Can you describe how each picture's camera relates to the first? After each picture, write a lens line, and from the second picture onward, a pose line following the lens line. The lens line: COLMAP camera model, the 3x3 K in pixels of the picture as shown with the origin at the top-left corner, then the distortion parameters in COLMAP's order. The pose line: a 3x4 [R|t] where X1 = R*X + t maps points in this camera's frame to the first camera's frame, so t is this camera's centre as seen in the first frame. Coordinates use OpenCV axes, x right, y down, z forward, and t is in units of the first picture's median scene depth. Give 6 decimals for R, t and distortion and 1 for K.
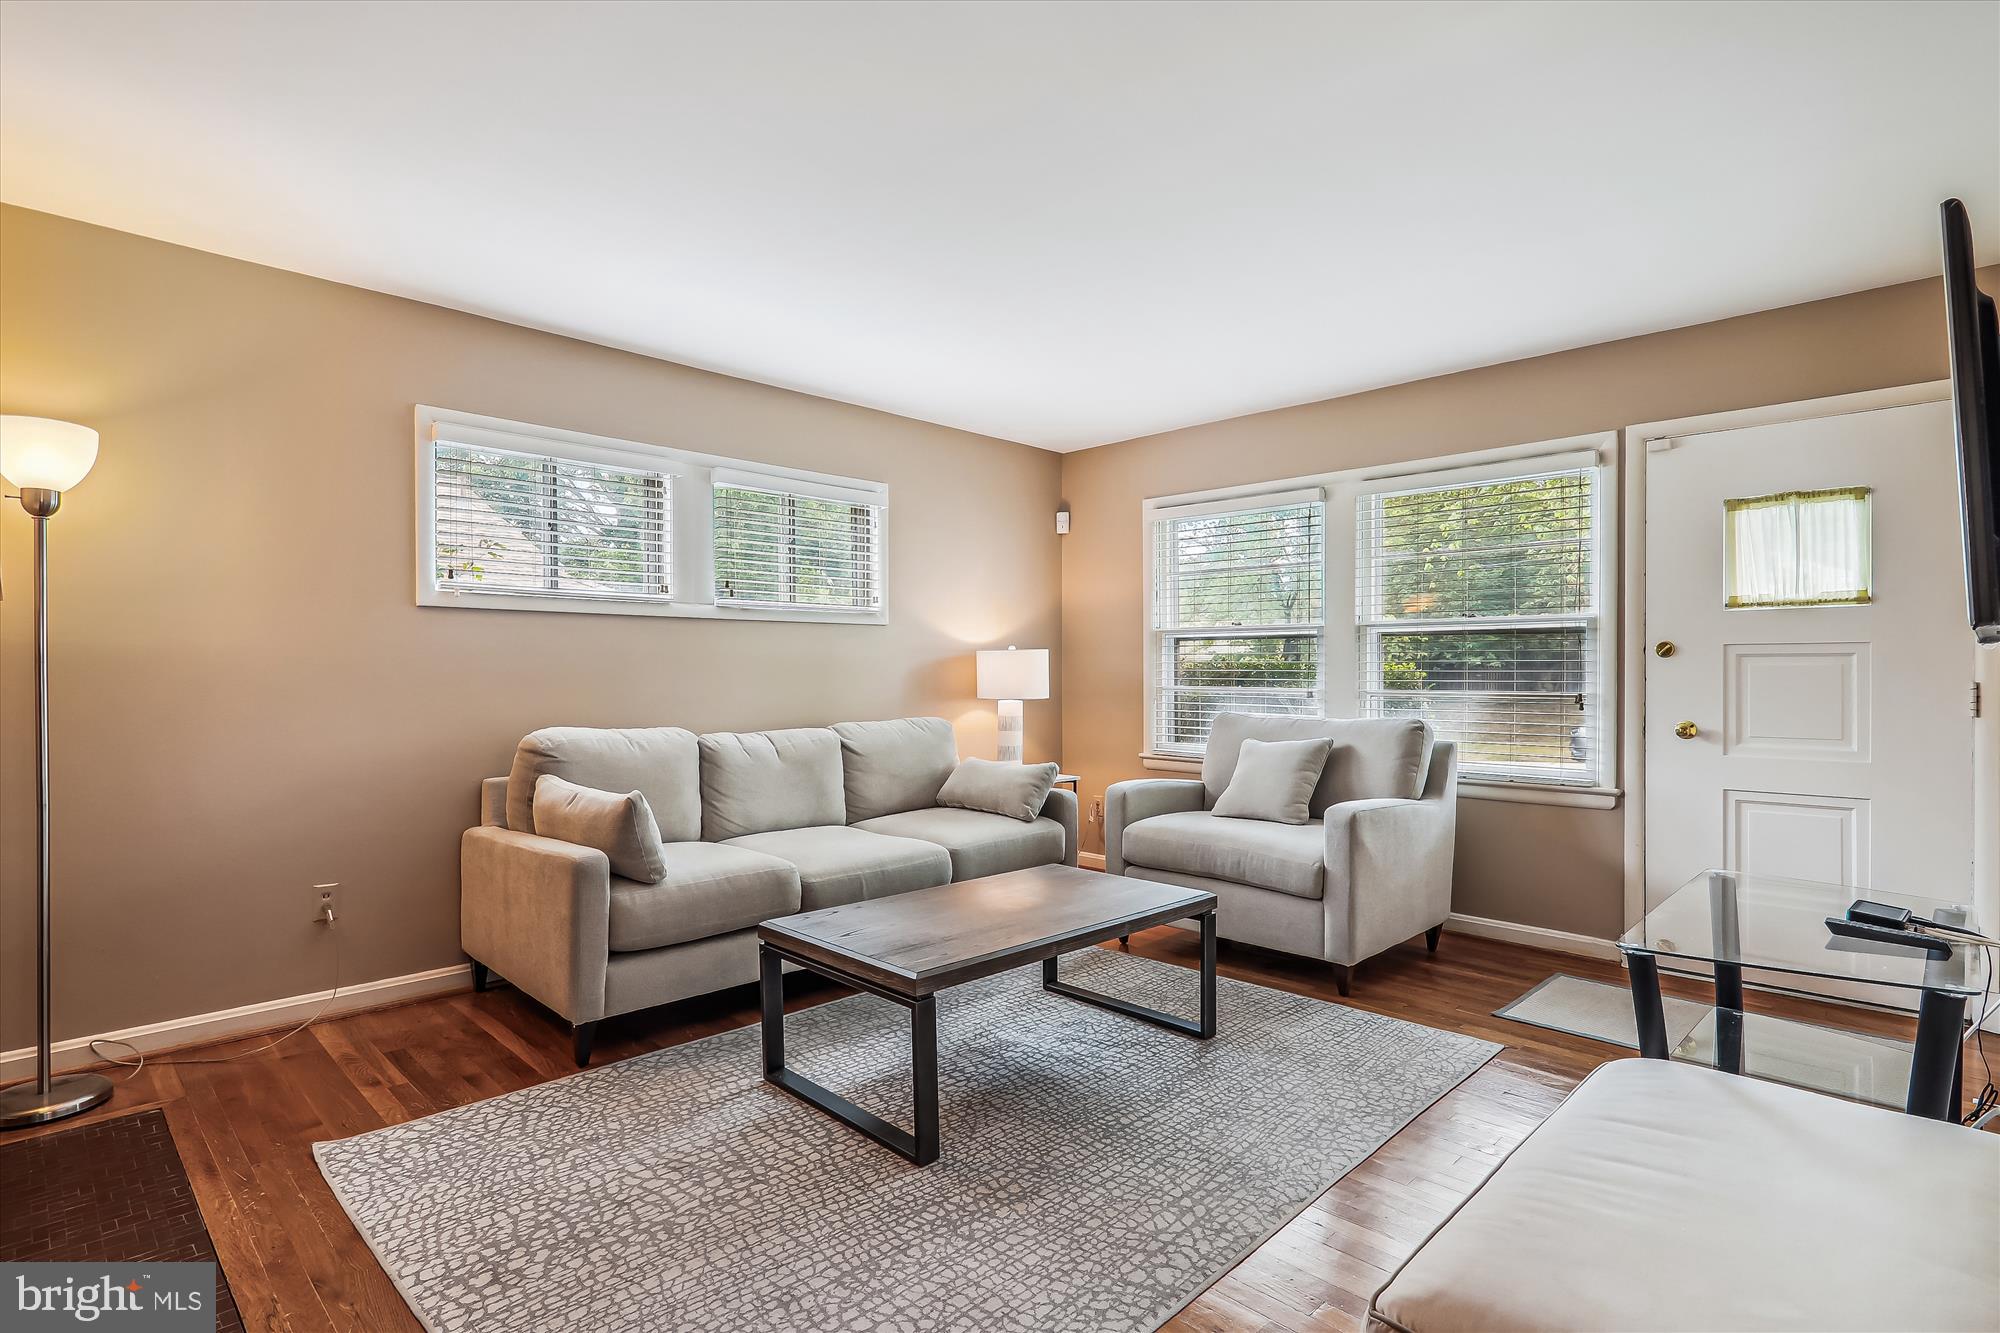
lens RADIAL K [[992.6, 0, 1017.0], [0, 992.6, 671.6], [0, 0, 1]] dist [-0.000458, -0.001671]
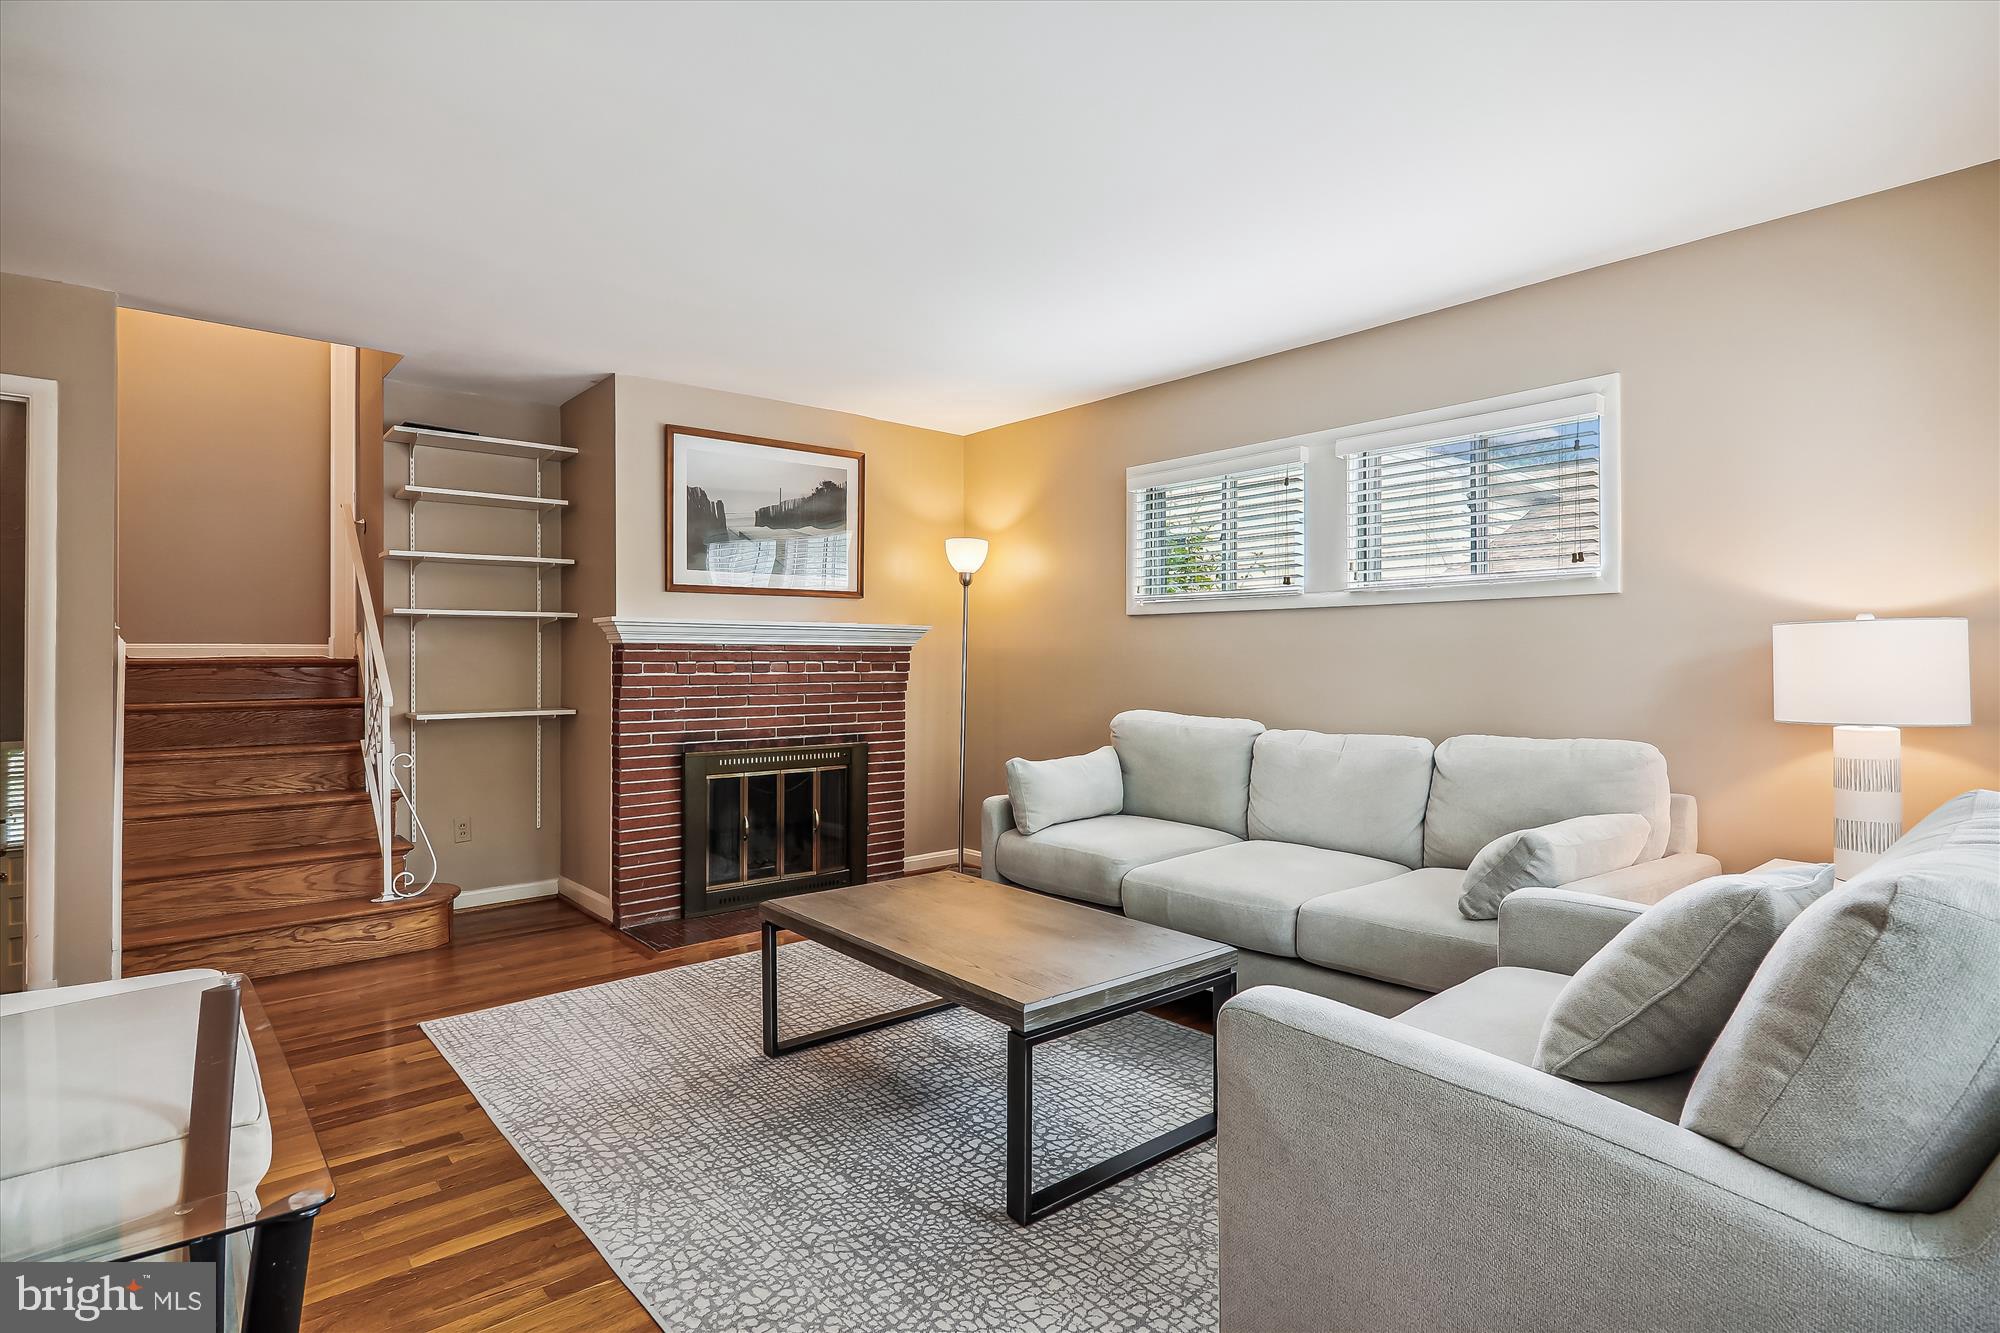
lens RADIAL K [[992.6, 0, 1004.3], [0, 992.6, 659.1], [0, 0, 1]] dist [-0.000458, -0.001671]
pose [[-0.077188, 0.006310, -0.996997, 0.957050], [0.005556, 0.999967, 0.005899, -0.018981], [0.997001, -0.005084, -0.077221, 1.156806]]
